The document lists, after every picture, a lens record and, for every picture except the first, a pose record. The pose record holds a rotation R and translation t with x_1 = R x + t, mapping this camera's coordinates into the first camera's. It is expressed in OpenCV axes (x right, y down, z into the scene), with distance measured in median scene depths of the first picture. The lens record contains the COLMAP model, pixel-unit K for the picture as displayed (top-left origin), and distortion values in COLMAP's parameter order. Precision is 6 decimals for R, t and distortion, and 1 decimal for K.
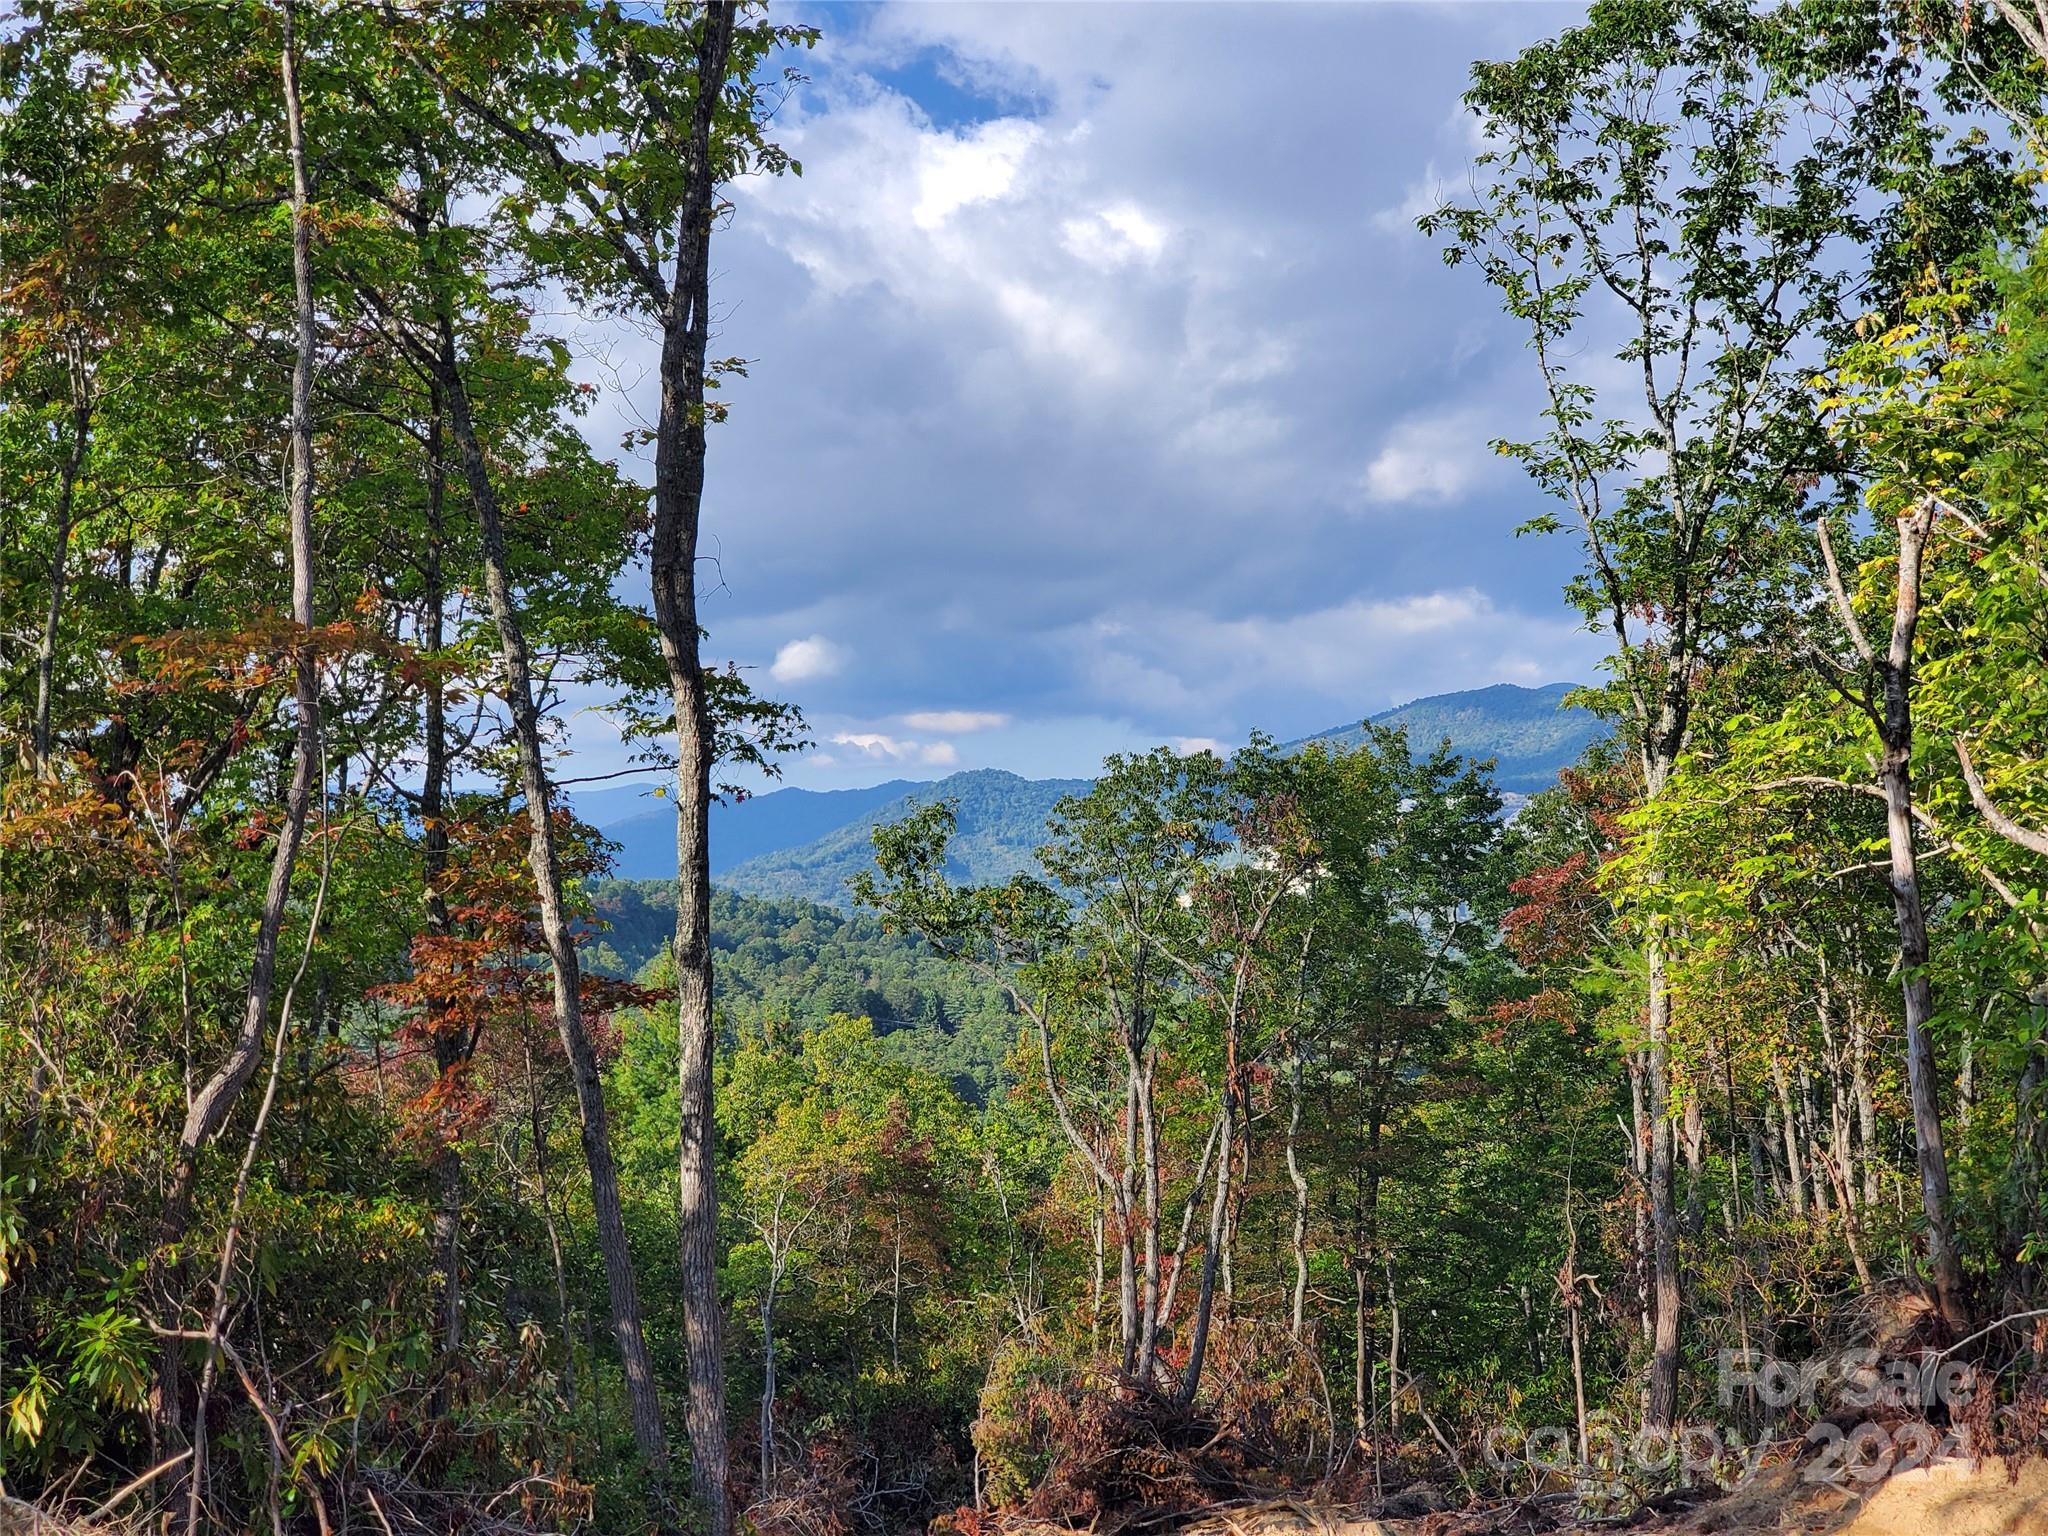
lens RADIAL K [[3082.1, 0, 1052.1], [0, 3082.1, 779.2], [0, 0, 1]] dist [0.094516, 0.000000]
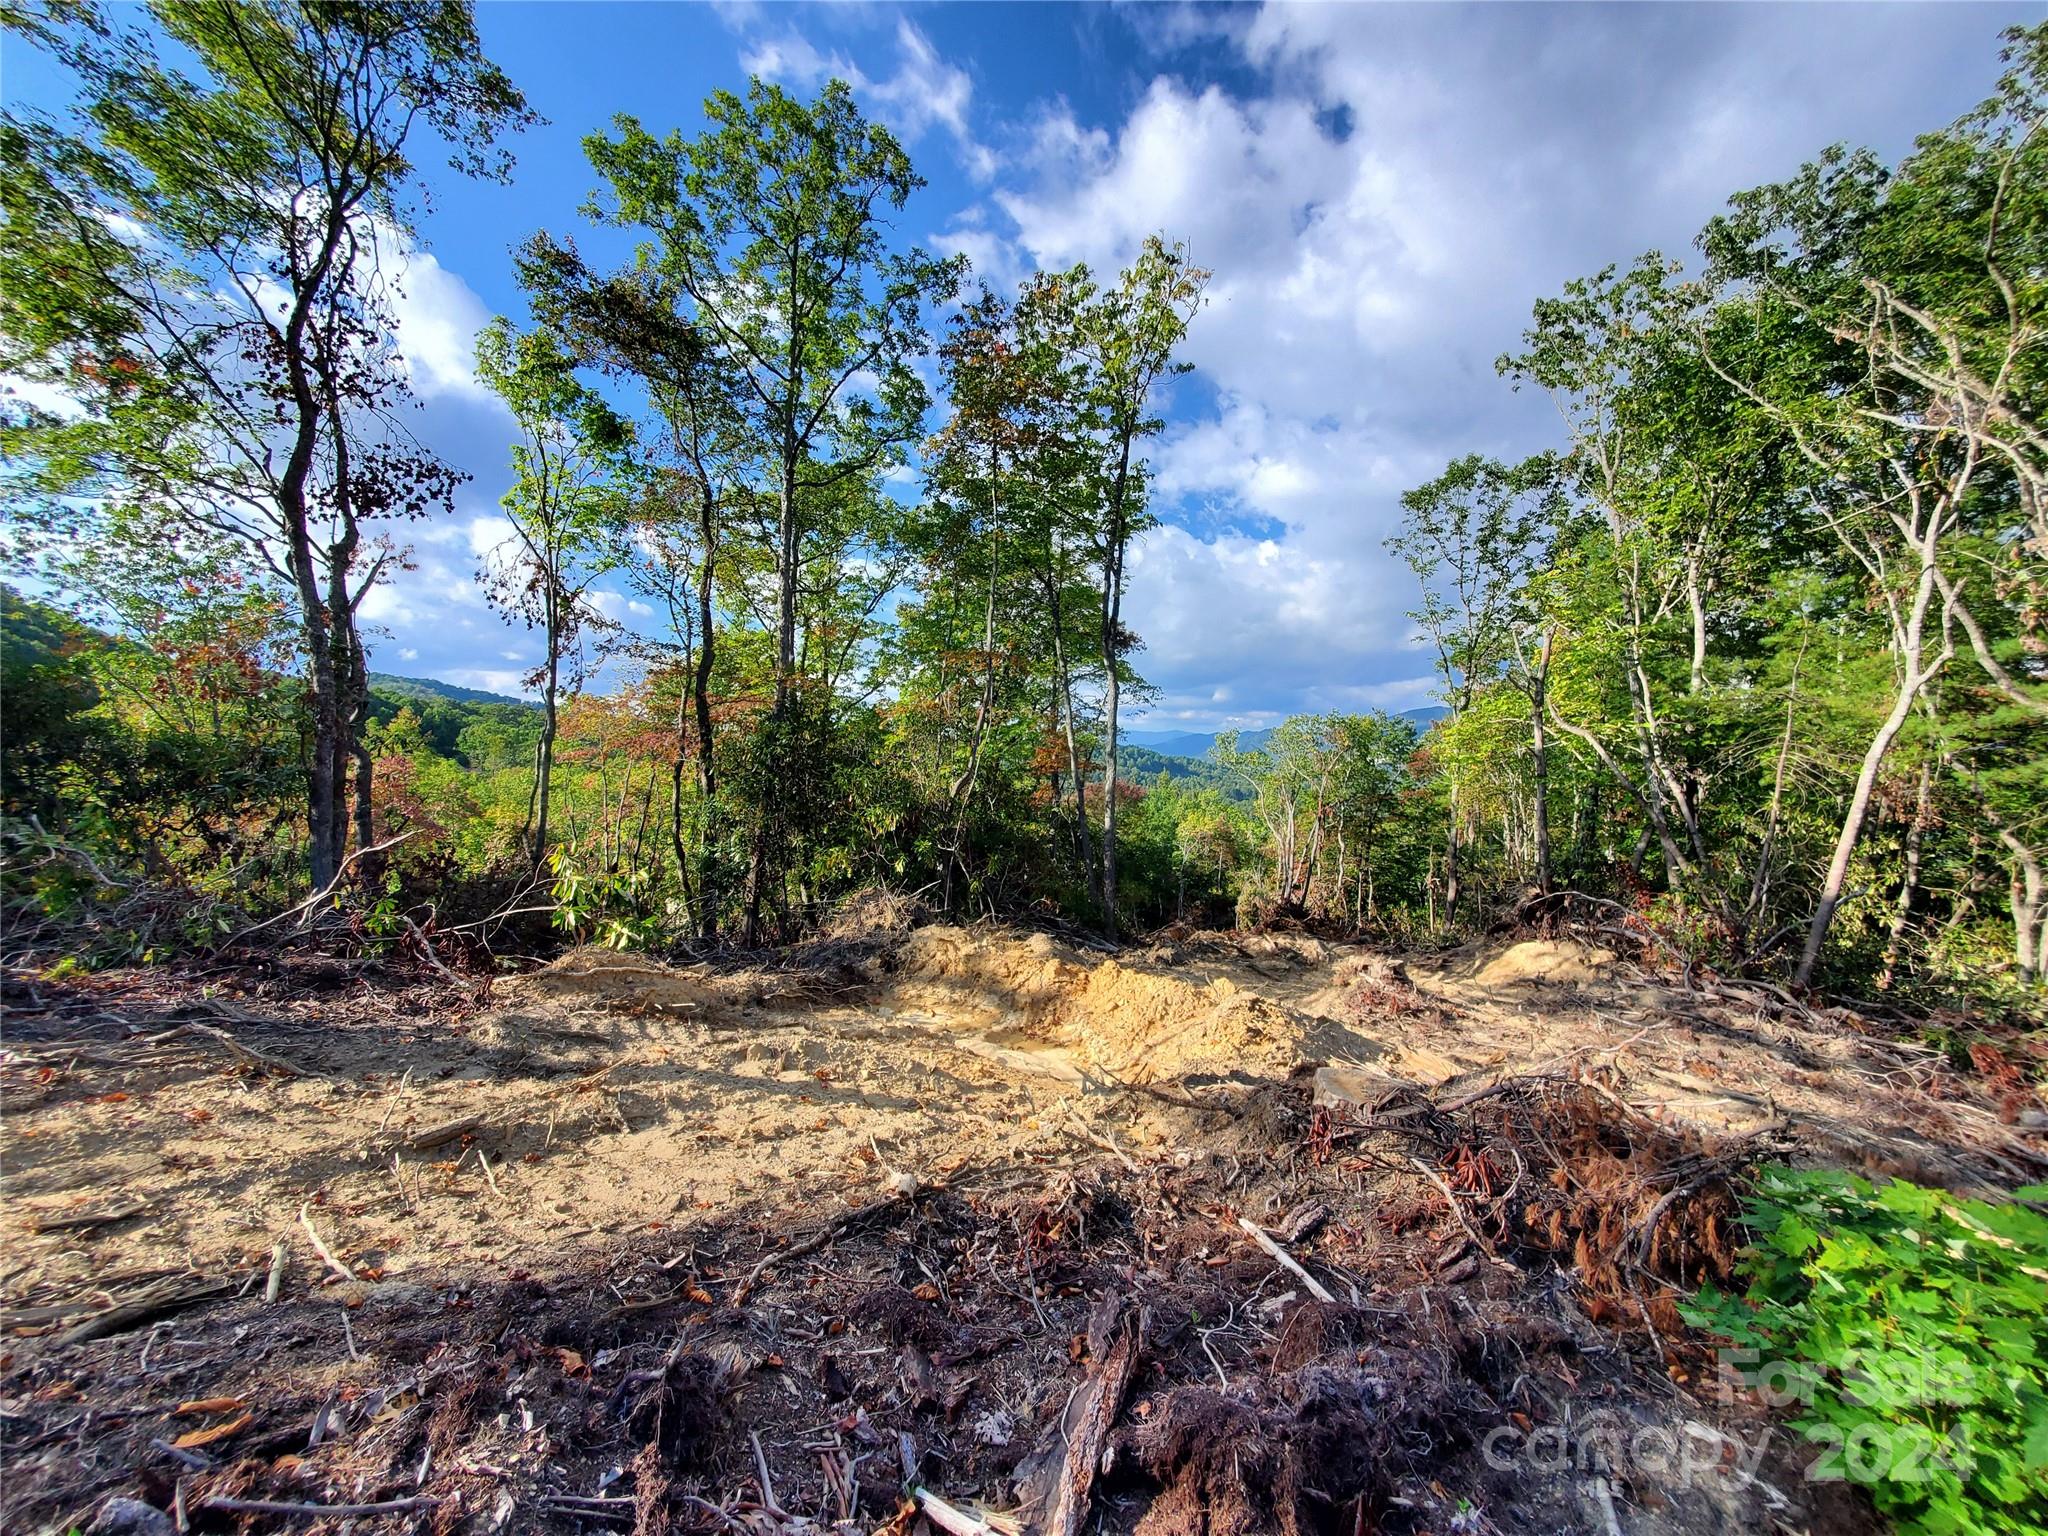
lens RADIAL K [[830.6, 0, 1019.5], [0, 830.6, 764.6], [0, 0, 1]] dist [0.009341, -0.001544]
pose [[0.948740, 0.040879, -0.313404, 0.030609], [-0.027003, 0.998458, 0.048493, 0.011625], [0.314903, -0.037544, 0.948381, 0.047320]]
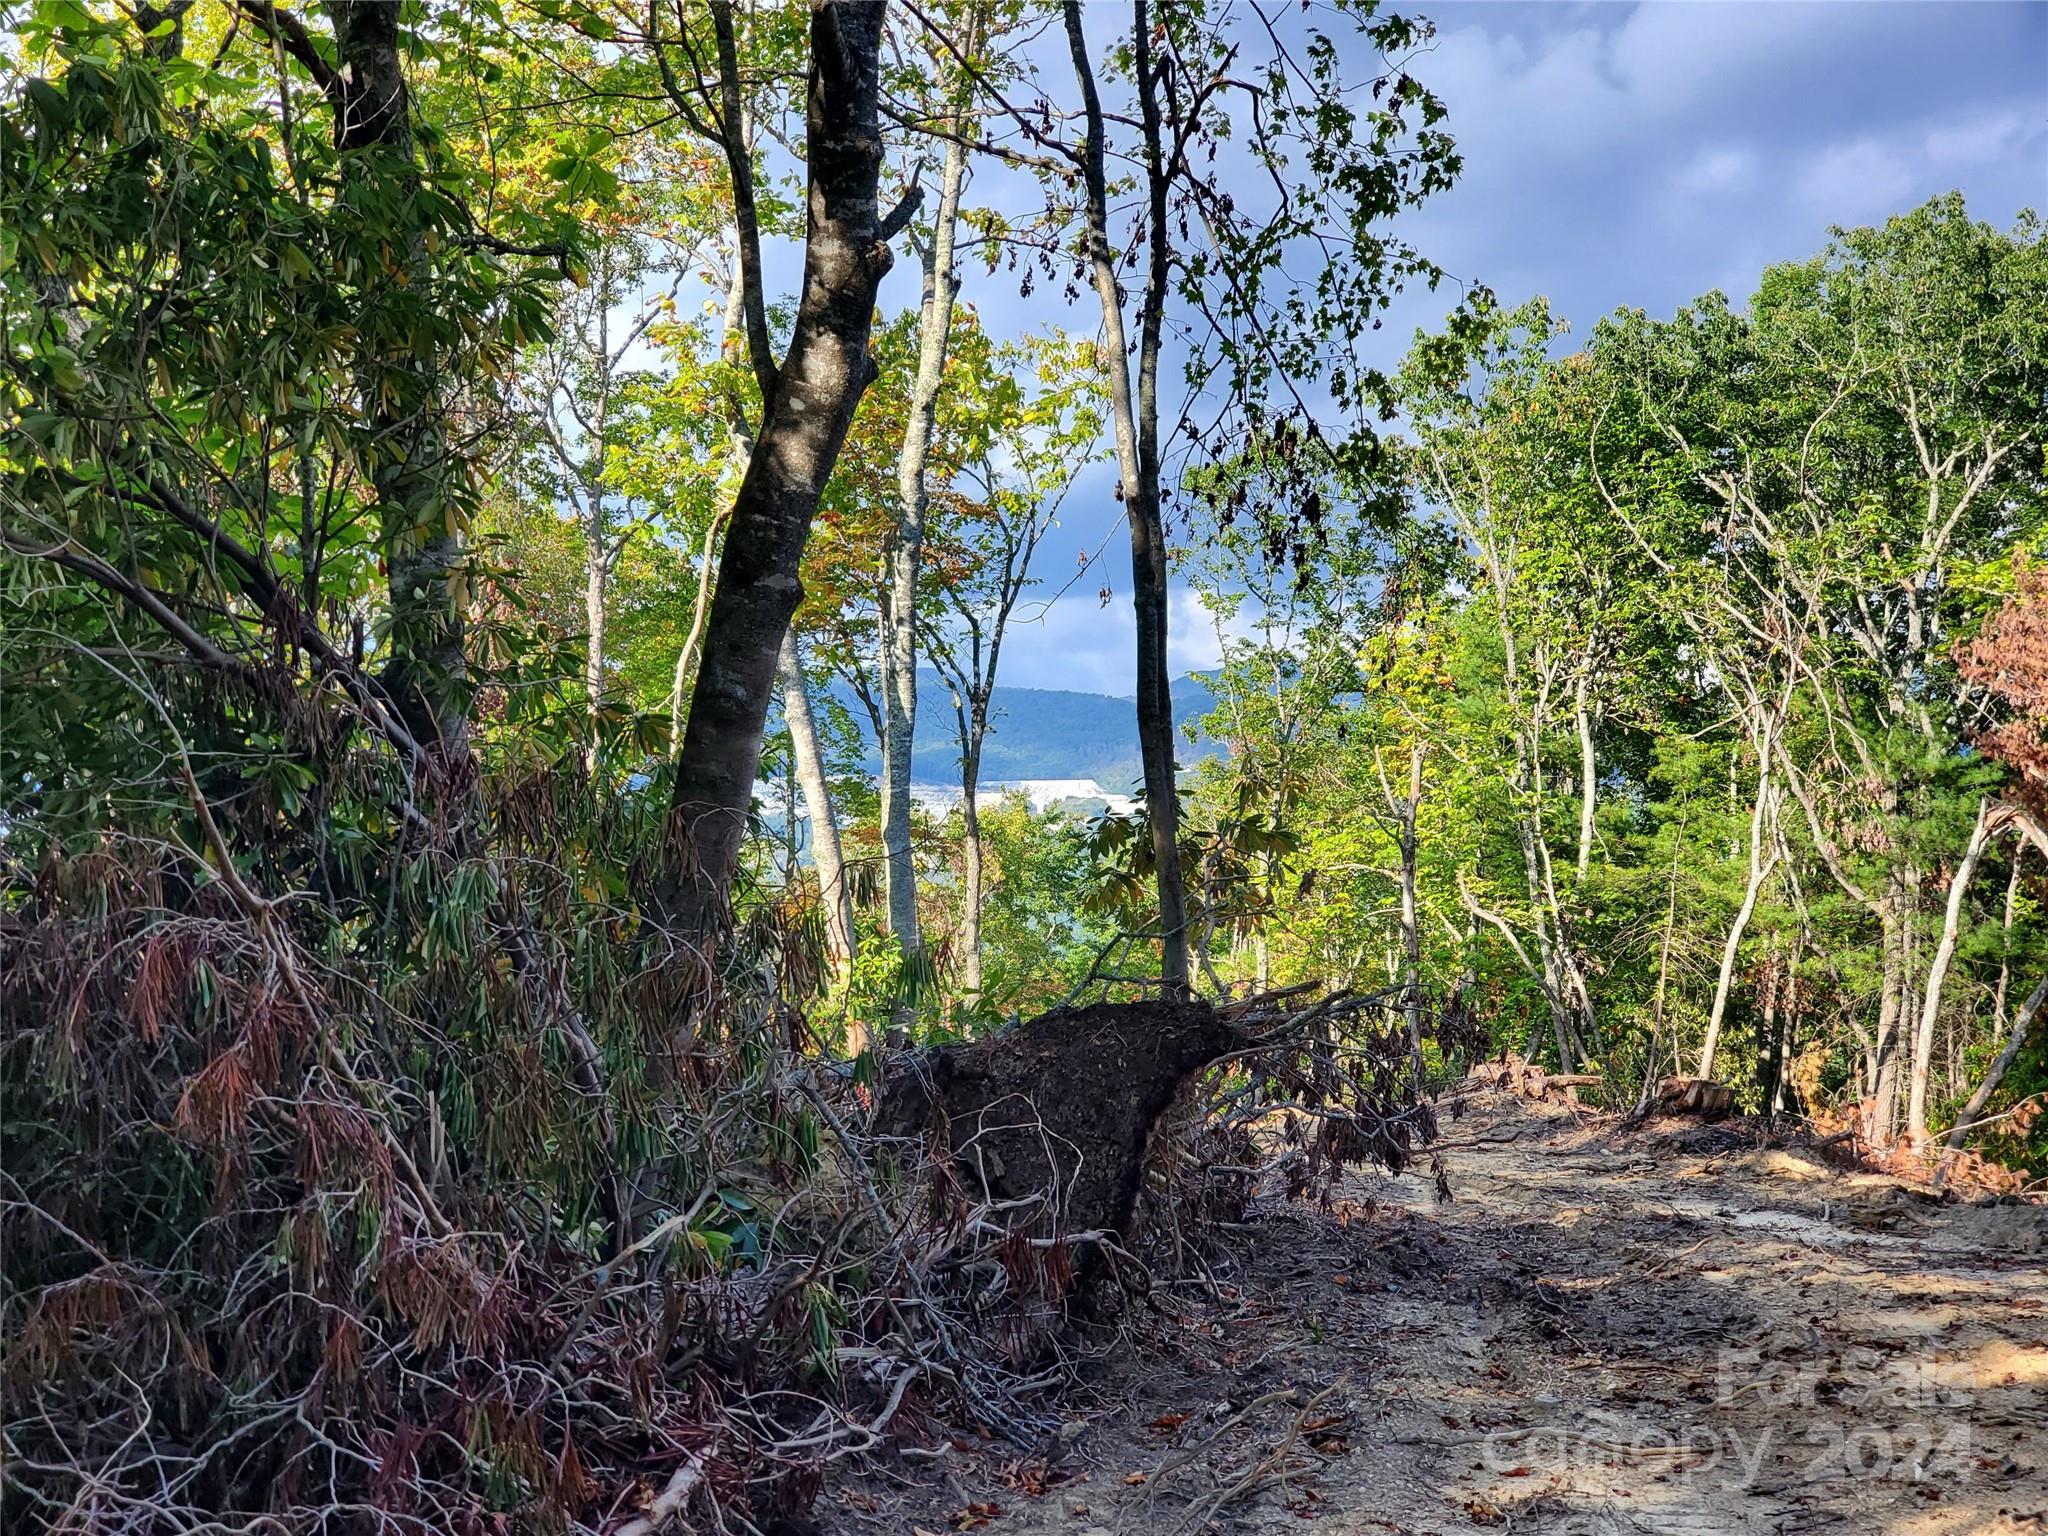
lens RADIAL K [[3114.4, 0, 1030.5], [0, 3114.4, 765.9], [0, 0, 1]] dist [0.009280, 0.000000]
pose [[0.979208, 0.037058, 0.199446, -0.230599], [-0.037798, 0.999285, -0.000100, -0.036395], [-0.199307, -0.007440, 0.979909, -0.580597]]
